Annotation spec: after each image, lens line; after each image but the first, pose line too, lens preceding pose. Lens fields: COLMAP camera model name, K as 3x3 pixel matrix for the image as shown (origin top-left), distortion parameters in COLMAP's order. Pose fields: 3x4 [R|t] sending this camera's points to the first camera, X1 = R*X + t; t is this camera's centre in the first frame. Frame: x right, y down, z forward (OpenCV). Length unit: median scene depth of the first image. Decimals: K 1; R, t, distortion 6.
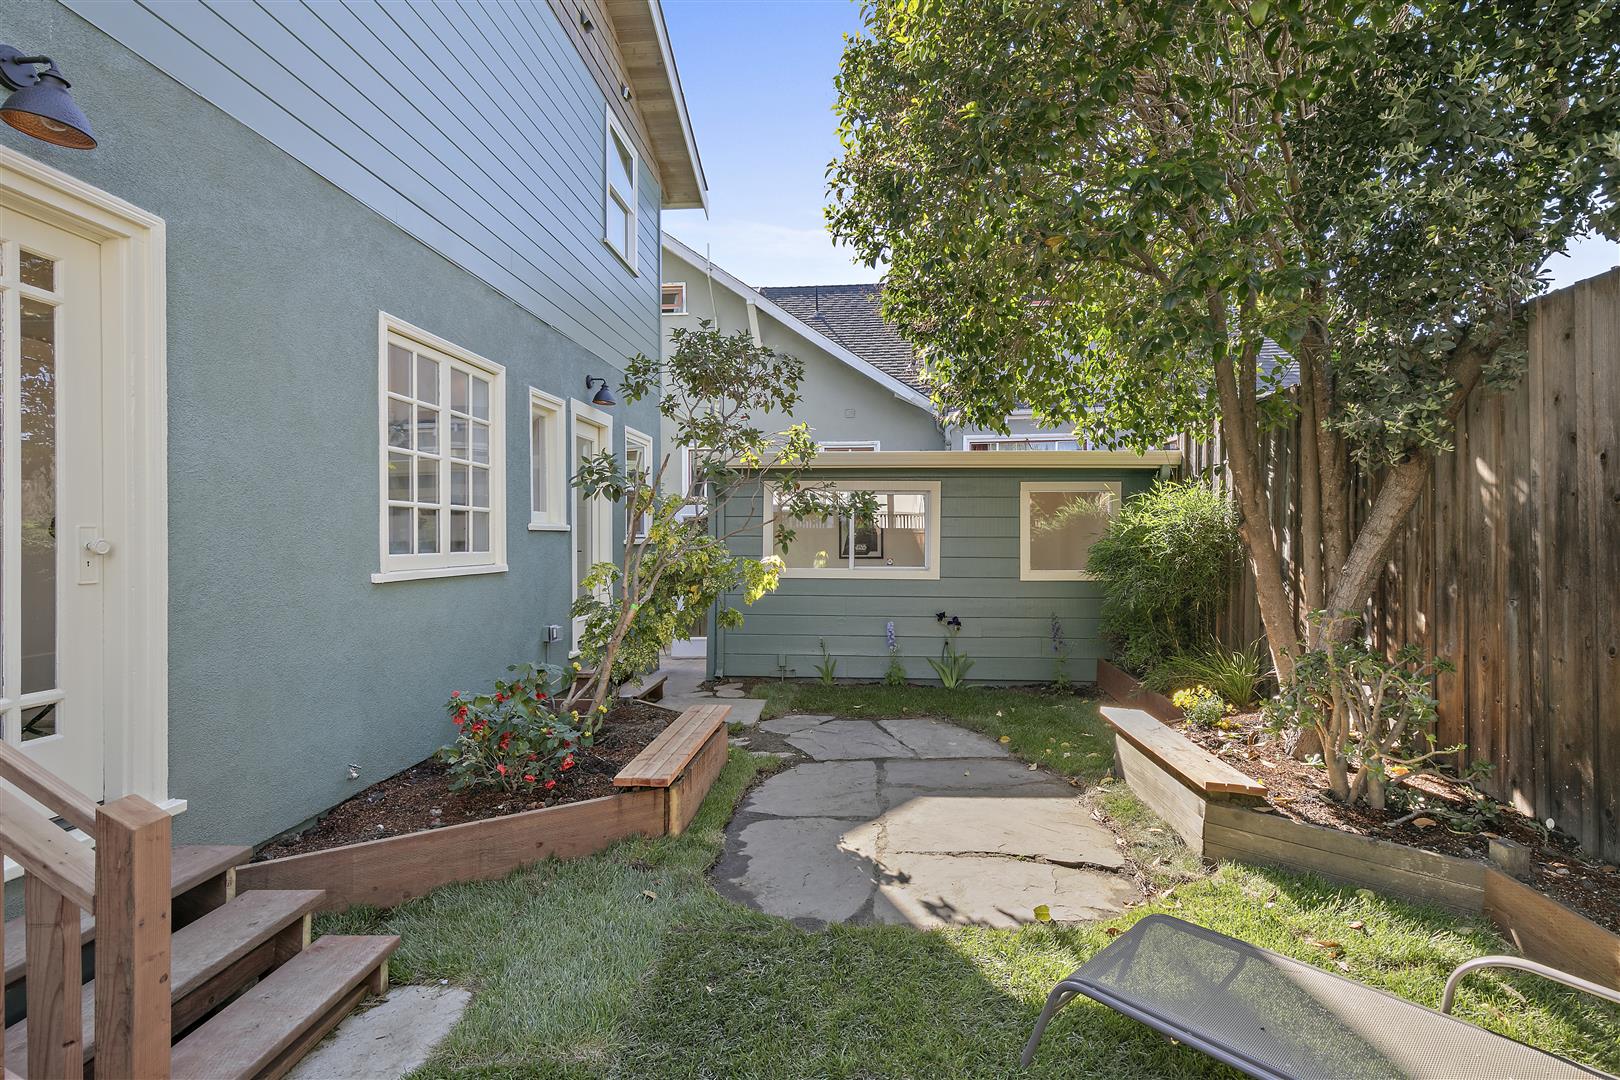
lens RADIAL K [[743.1, 0, 813.9], [0, 743.1, 539.4], [0, 0, 1]] dist [0.000285, -0.001160]
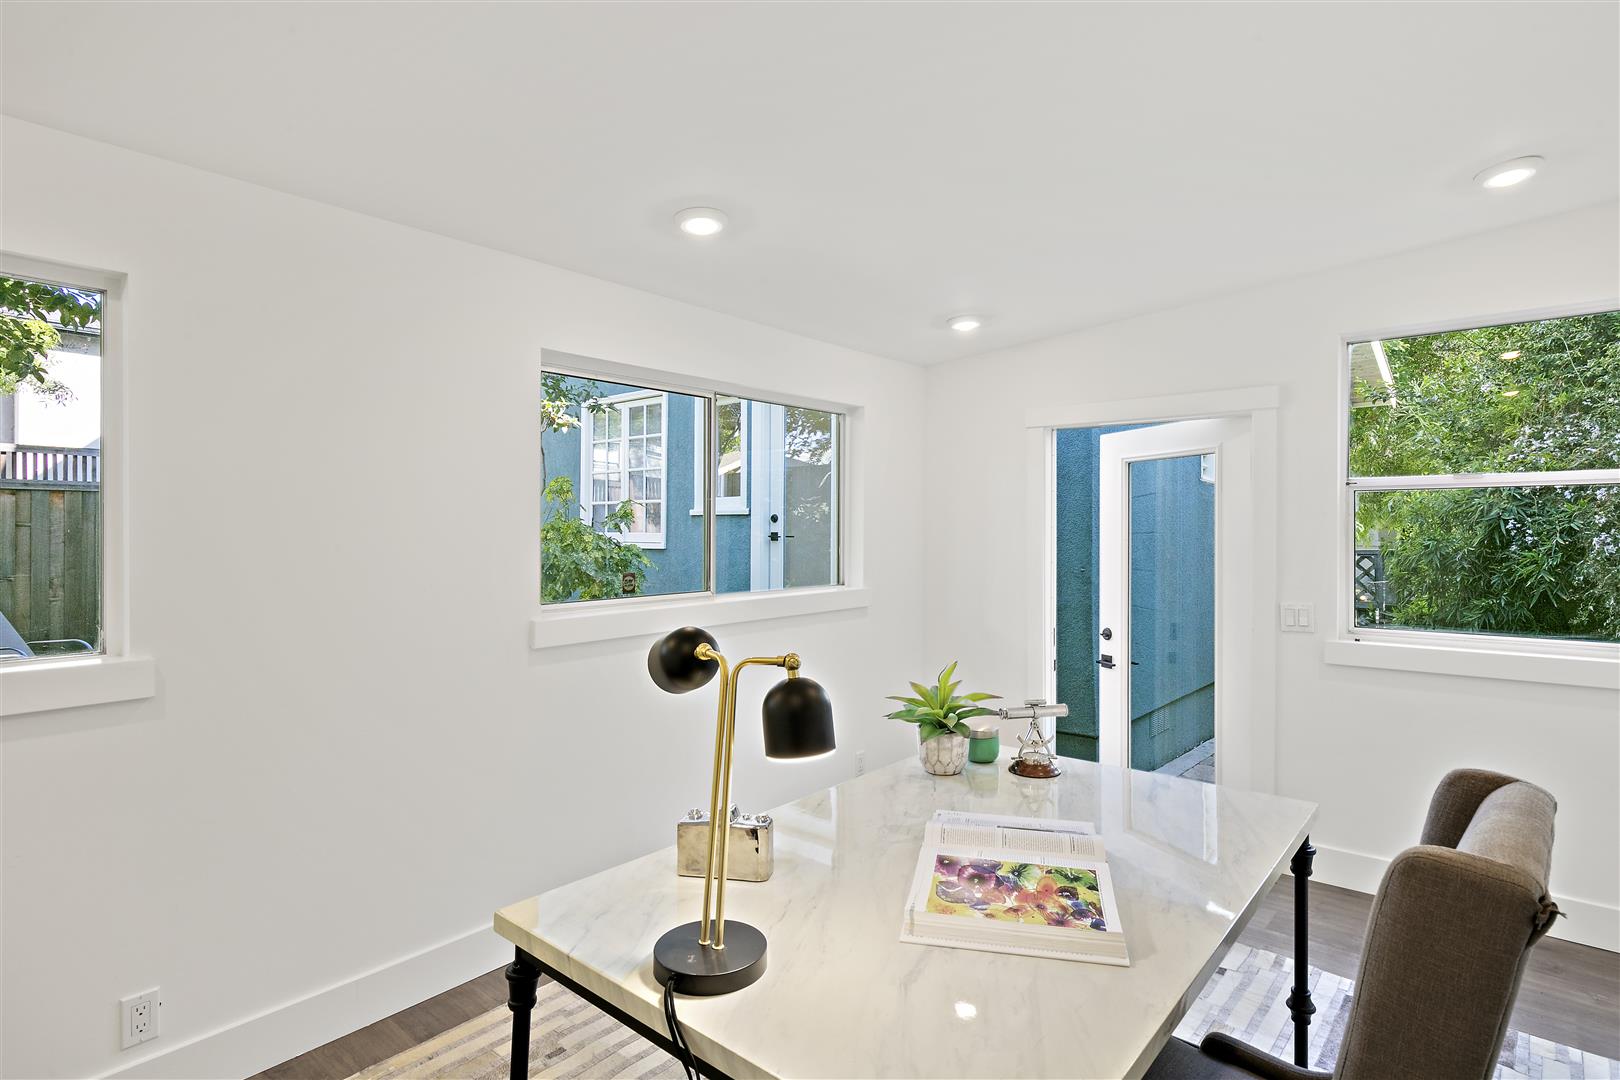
lens RADIAL K [[808.5, 0, 813.6], [0, 808.5, 526.7], [0, 0, 1]] dist [-0.004366, -0.000459]
pose [[-0.587703, -0.006987, -0.809046, 0.773849], [-0.000404, 0.999965, -0.008343, 0.023491], [0.809076, -0.004577, -0.587686, 2.886669]]
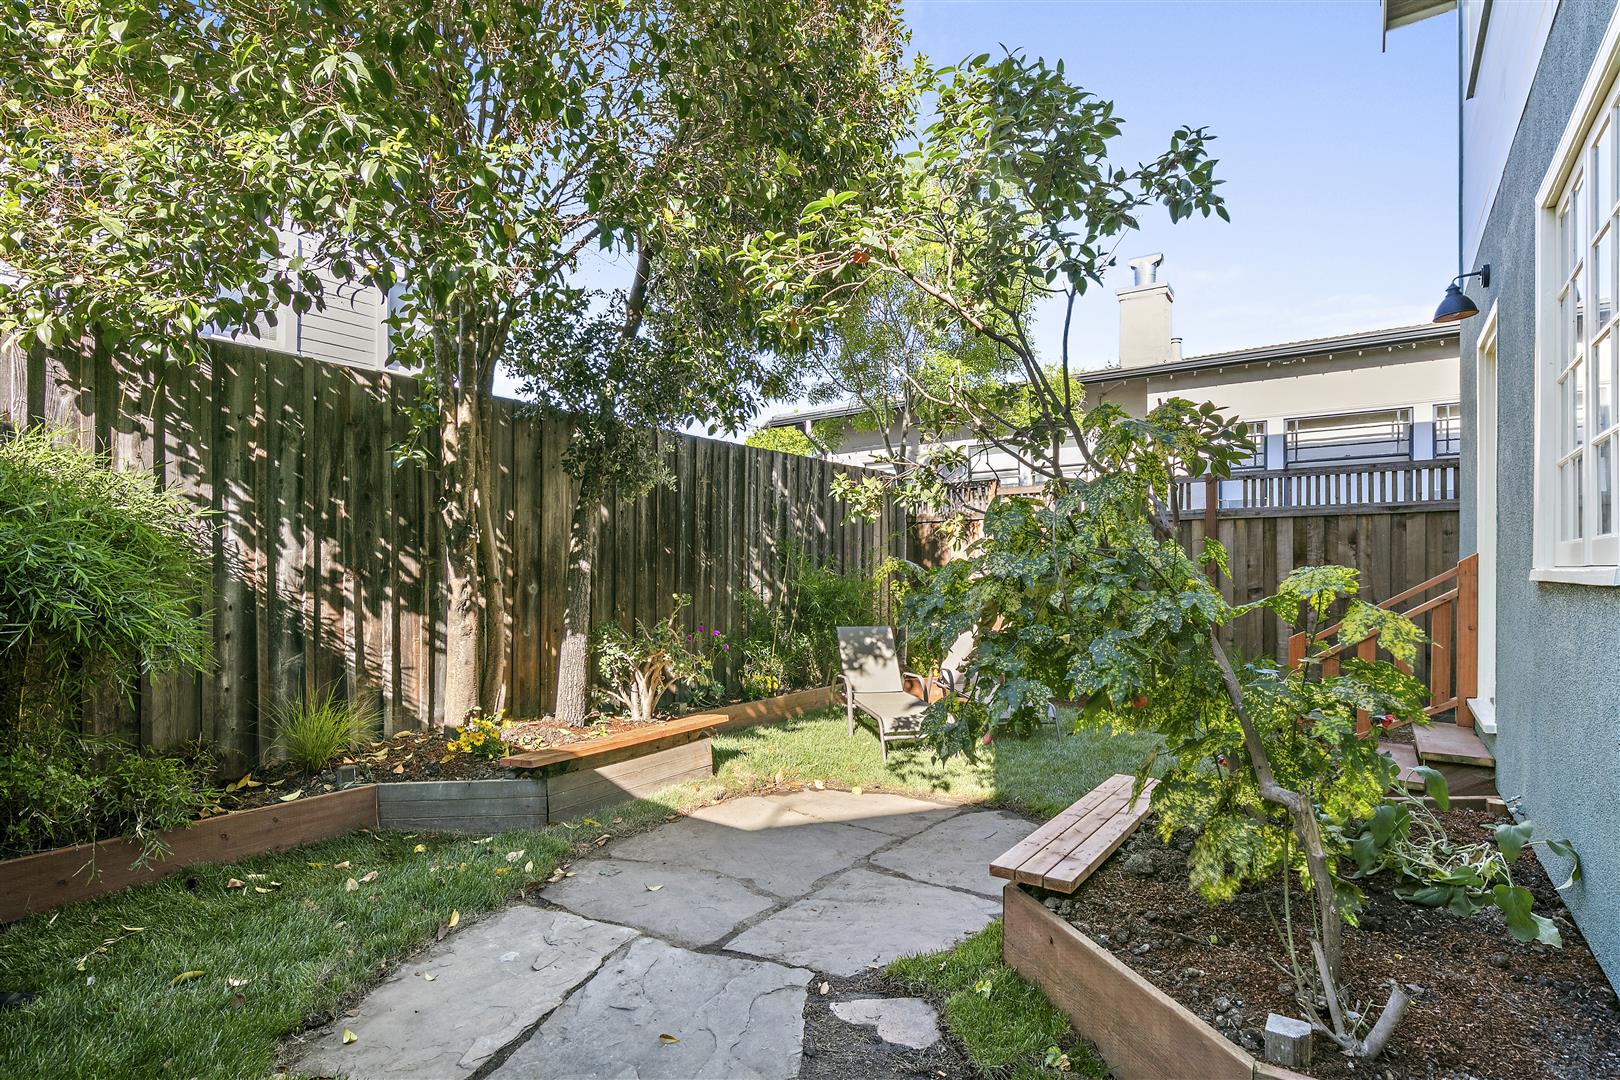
lens RADIAL K [[808.5, 0, 834.5], [0, 808.5, 578.8], [0, 0, 1]] dist [-0.004366, -0.000459]
pose [[-0.865437, -0.002383, 0.501013, -0.404833], [-0.000393, 0.999992, 0.004076, 0.053277], [-0.501018, 0.003331, -0.865430, 2.179976]]
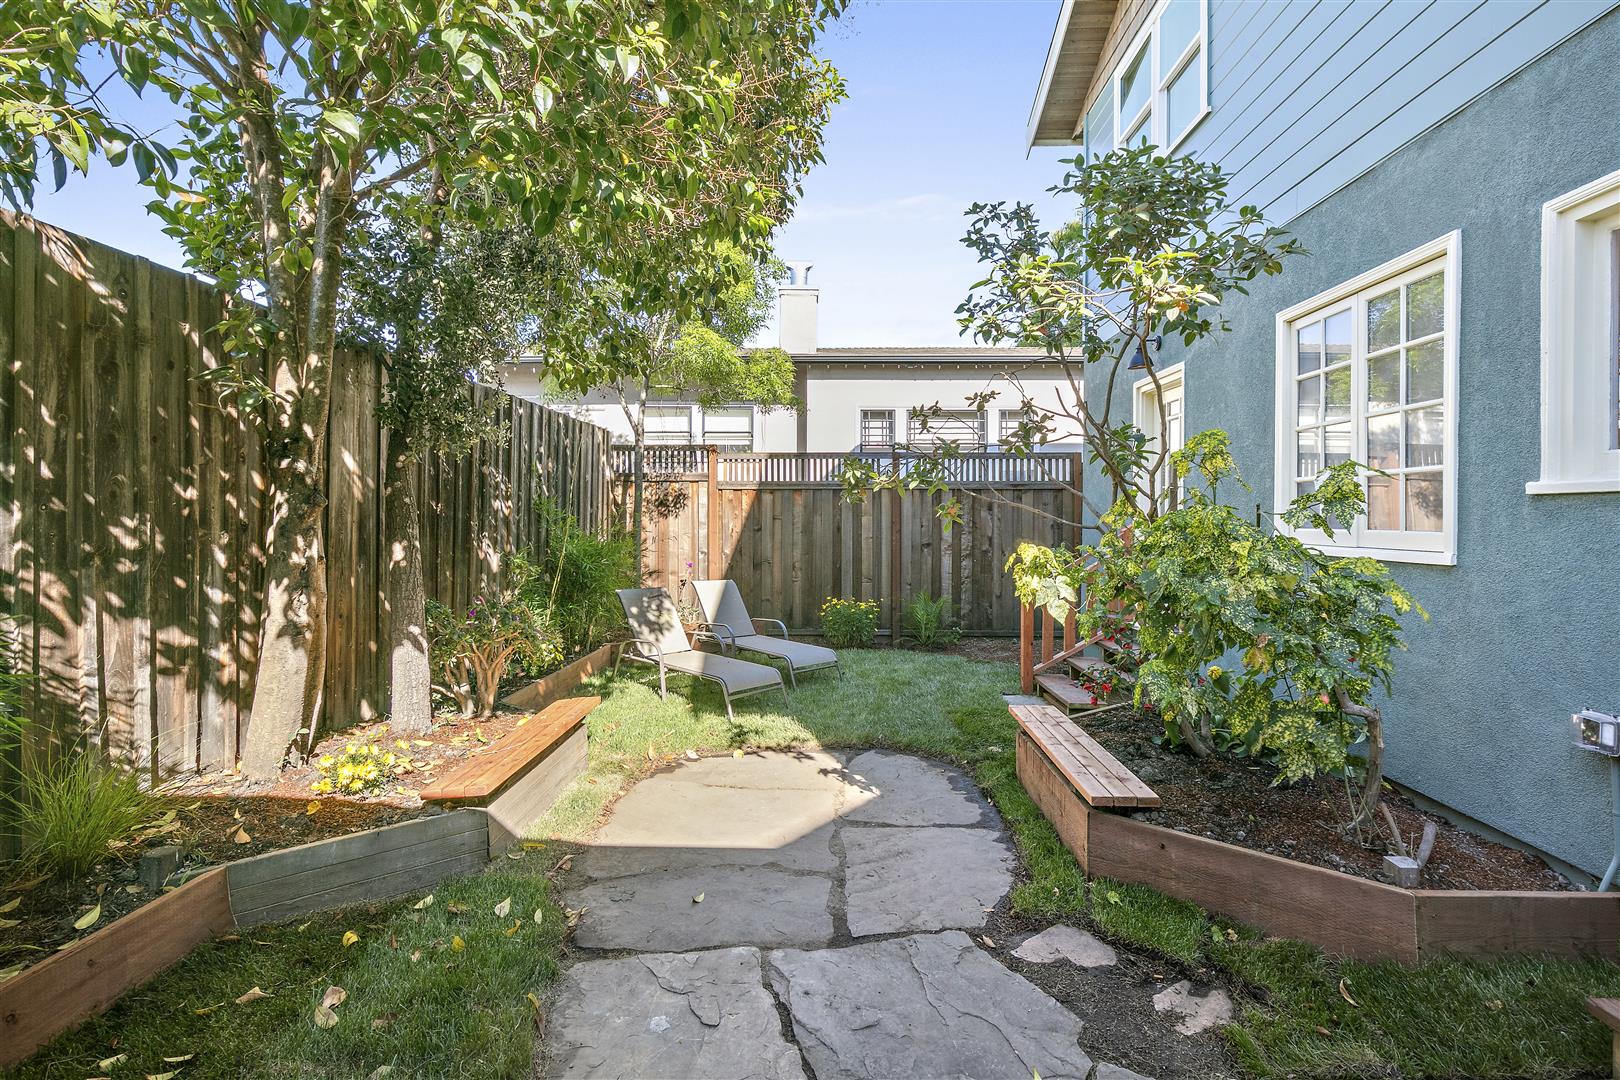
lens RADIAL K [[743.1, 0, 814.0], [0, 743.1, 519.0], [0, 0, 1]] dist [0.000285, -0.001160]
pose [[-0.998633, 0.001500, -0.052249, 0.203499], [0.001576, 0.999998, -0.001410, 0.008070], [0.052246, -0.001490, -0.998633, 2.282750]]
